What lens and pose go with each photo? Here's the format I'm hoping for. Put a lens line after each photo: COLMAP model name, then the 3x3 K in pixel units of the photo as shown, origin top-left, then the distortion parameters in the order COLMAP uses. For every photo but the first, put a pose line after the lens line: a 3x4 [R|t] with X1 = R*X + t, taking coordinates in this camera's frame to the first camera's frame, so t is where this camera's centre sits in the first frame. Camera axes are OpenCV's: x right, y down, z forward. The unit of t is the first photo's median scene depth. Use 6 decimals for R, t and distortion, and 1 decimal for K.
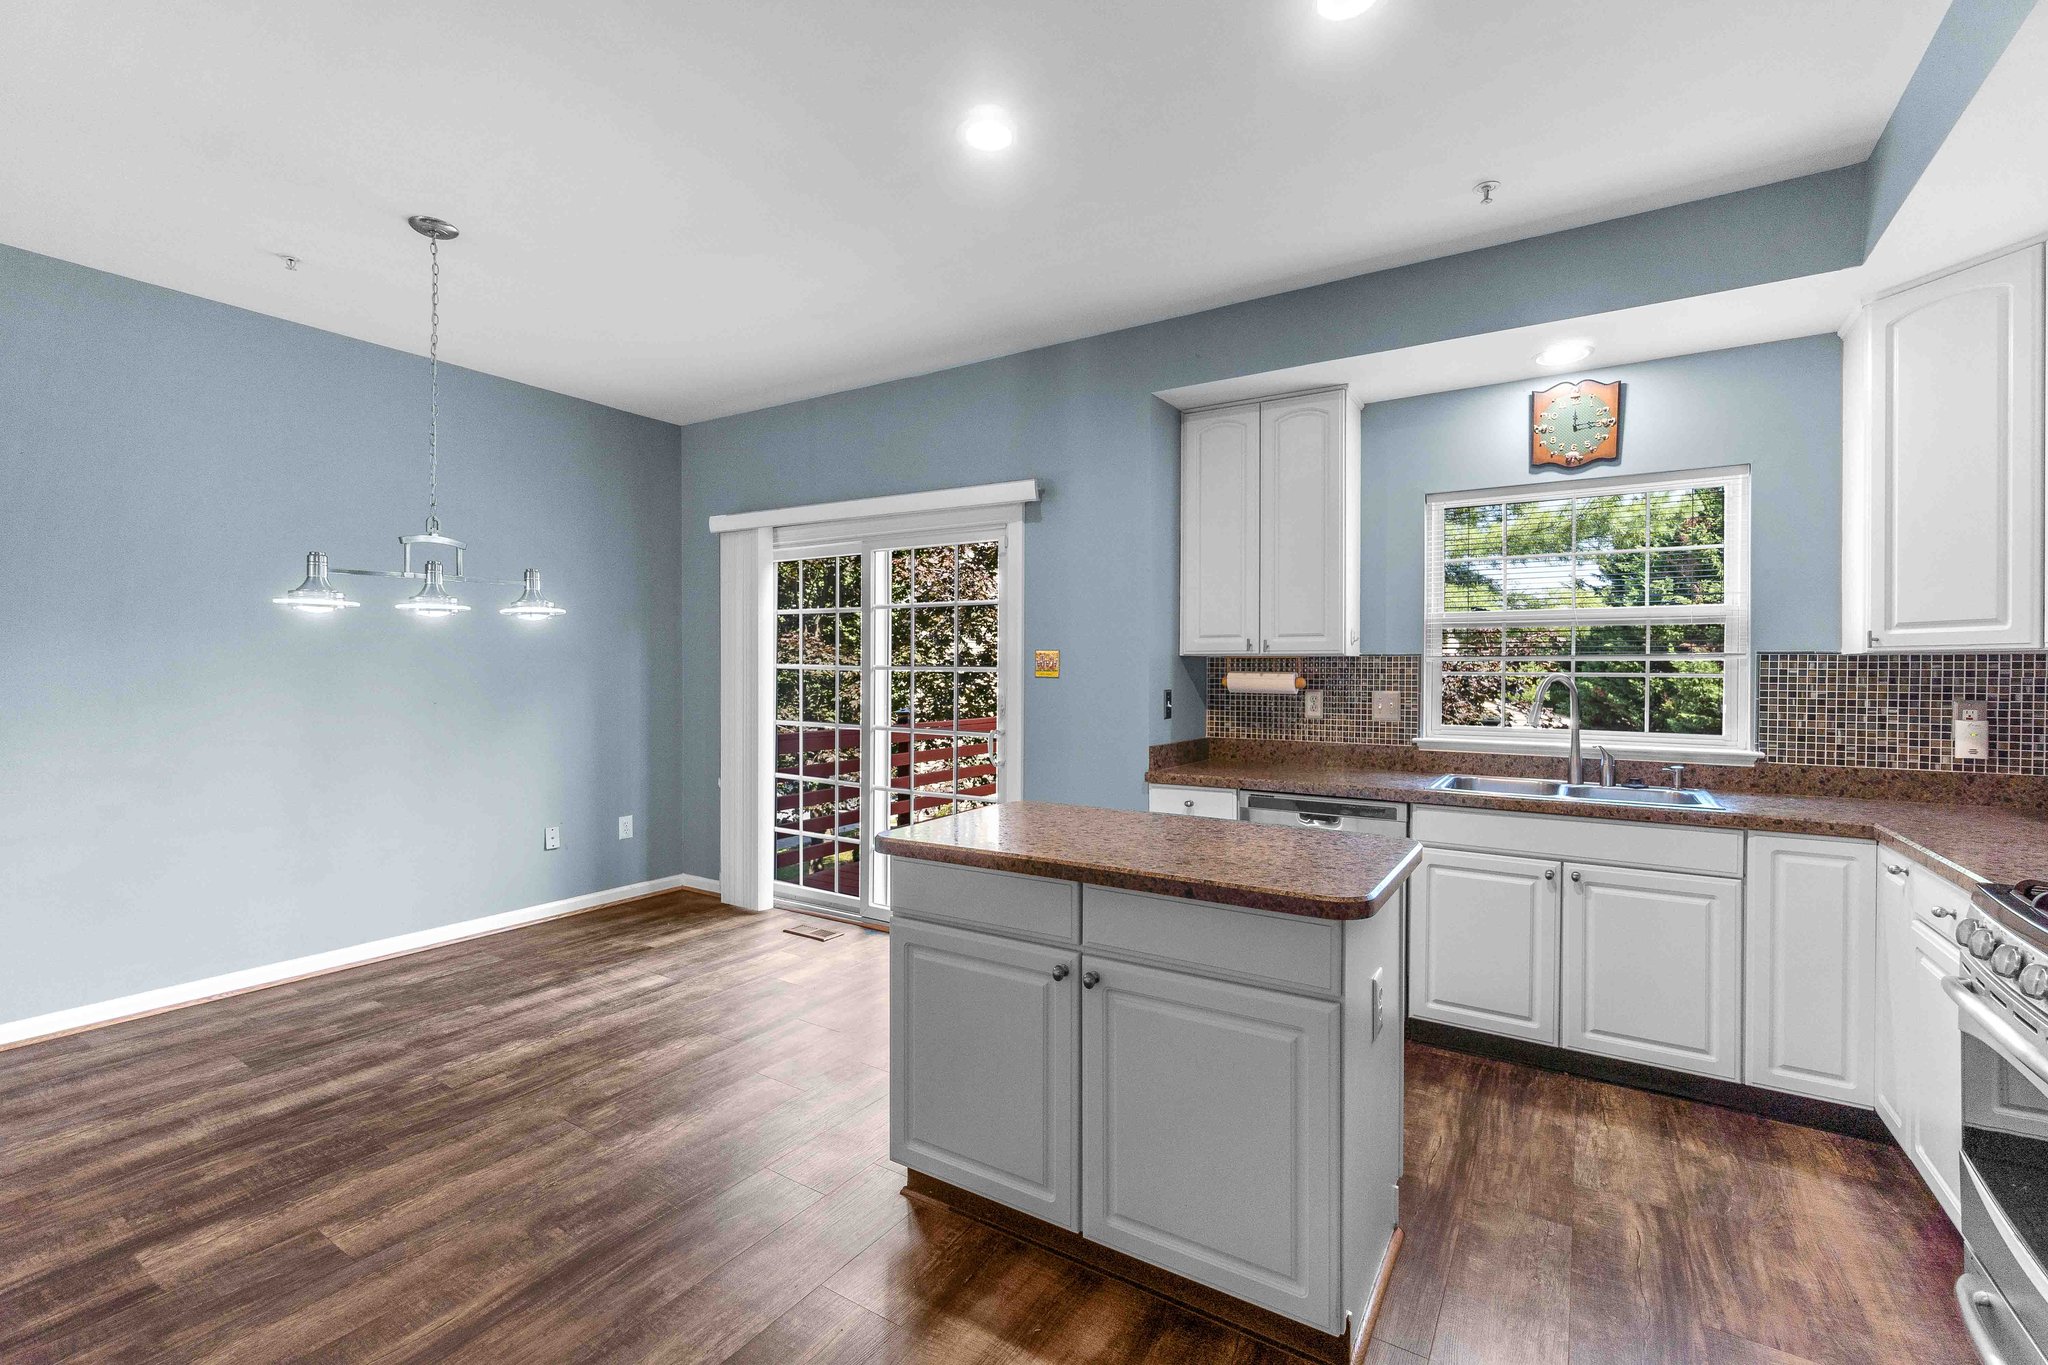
lens RADIAL K [[883.9, 0, 1021.9], [0, 883.9, 674.4], [0, 0, 1]] dist [-0.005087, 0.001510]
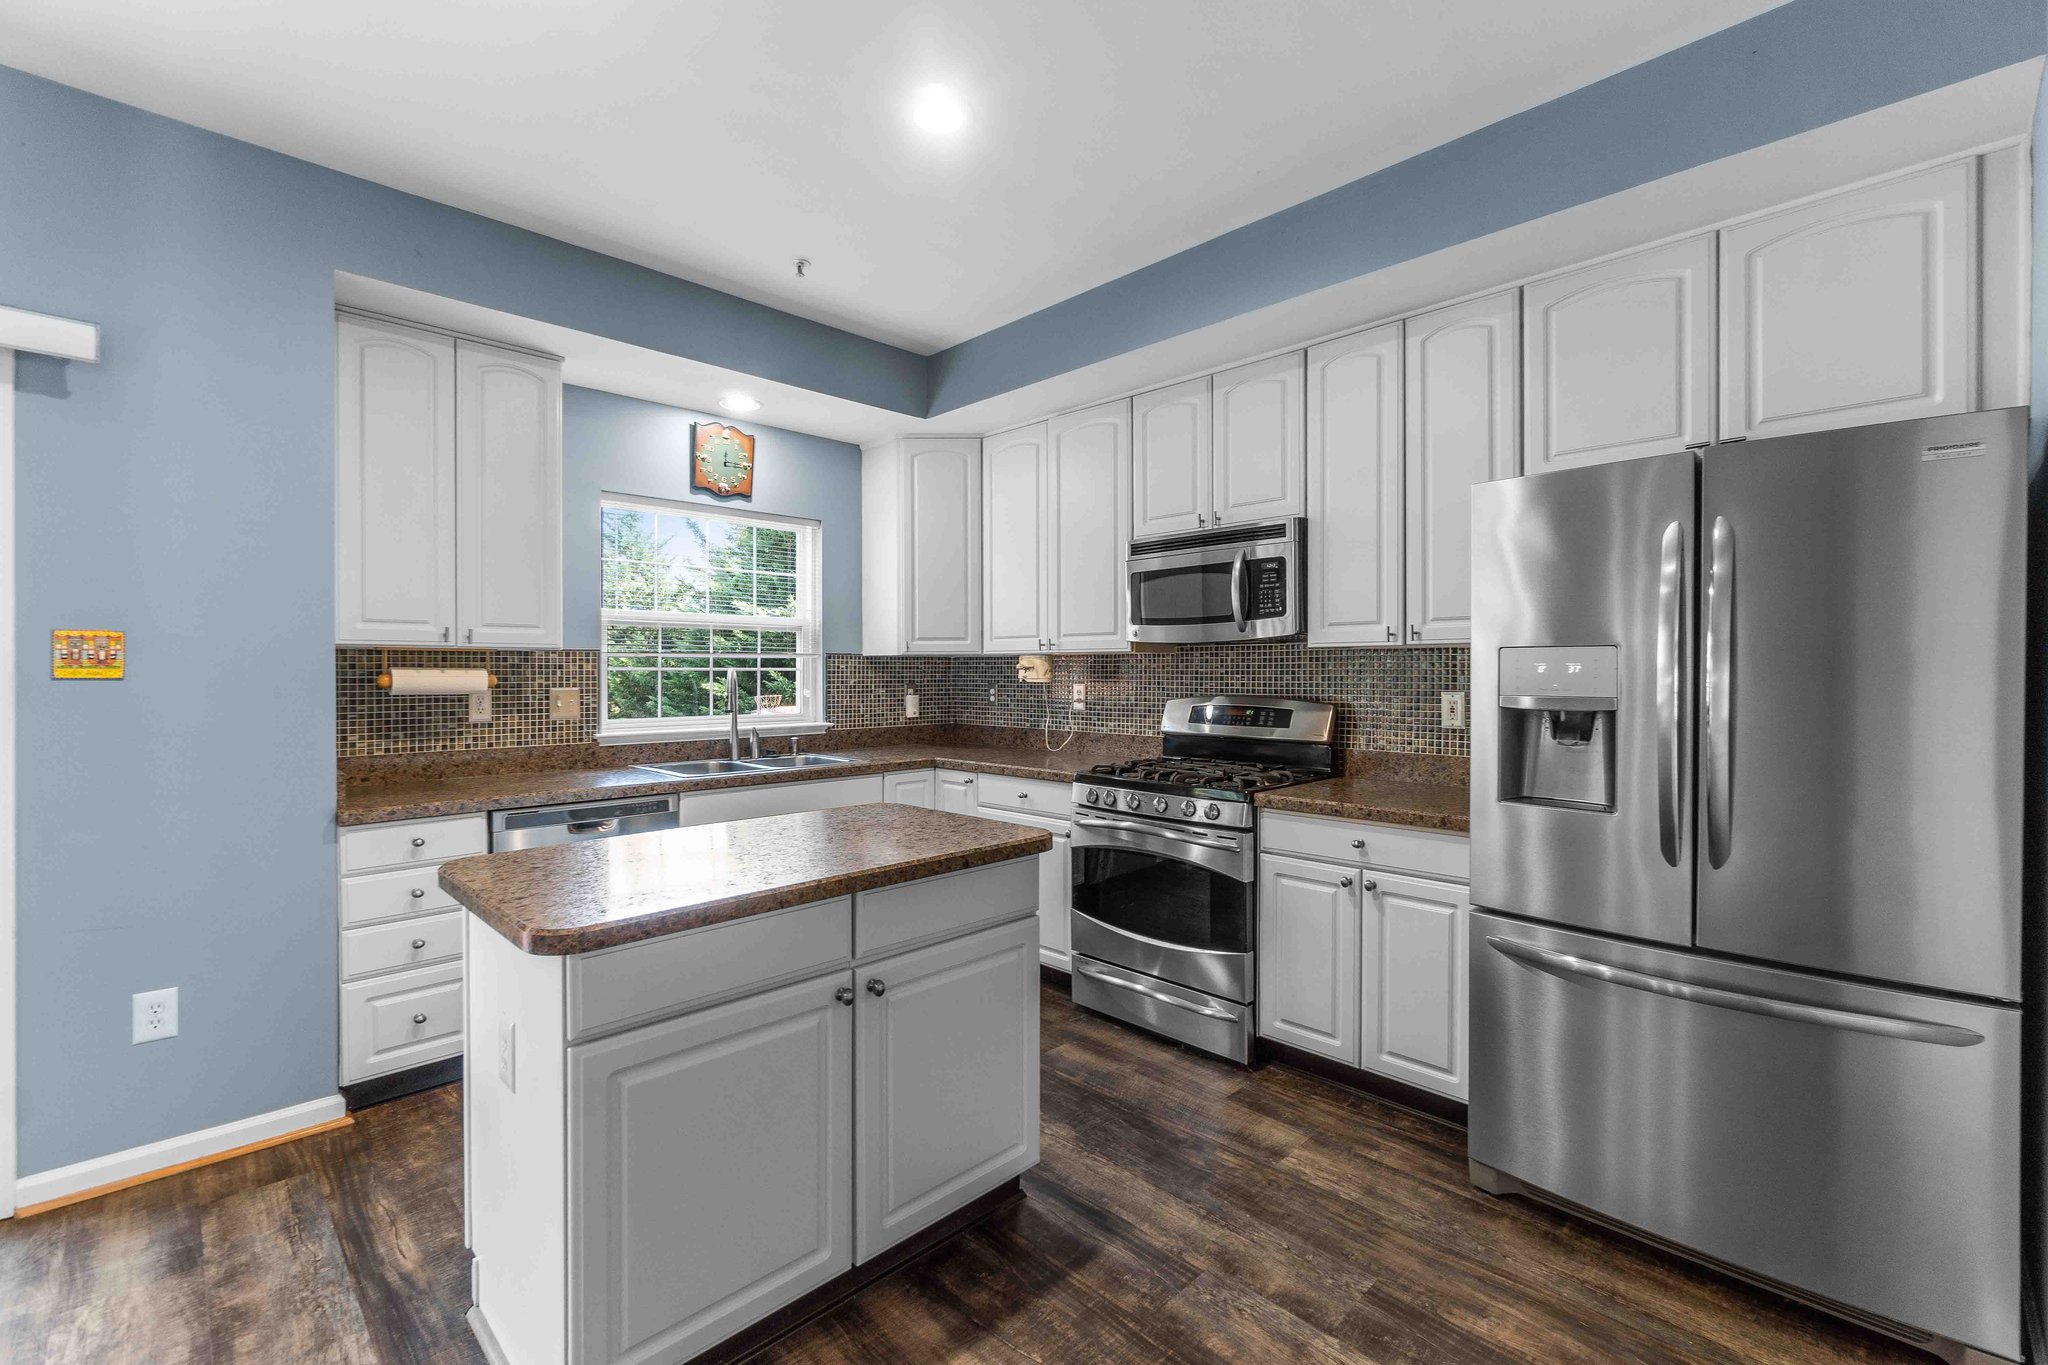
lens RADIAL K [[883.9, 0, 1014.8], [0, 883.9, 673.6], [0, 0, 1]] dist [-0.005087, 0.001510]
pose [[0.223955, -0.009652, 0.974552, -0.470153], [0.005078, 0.999949, 0.008737, -0.002708], [-0.974586, 0.002992, 0.223992, 0.361537]]
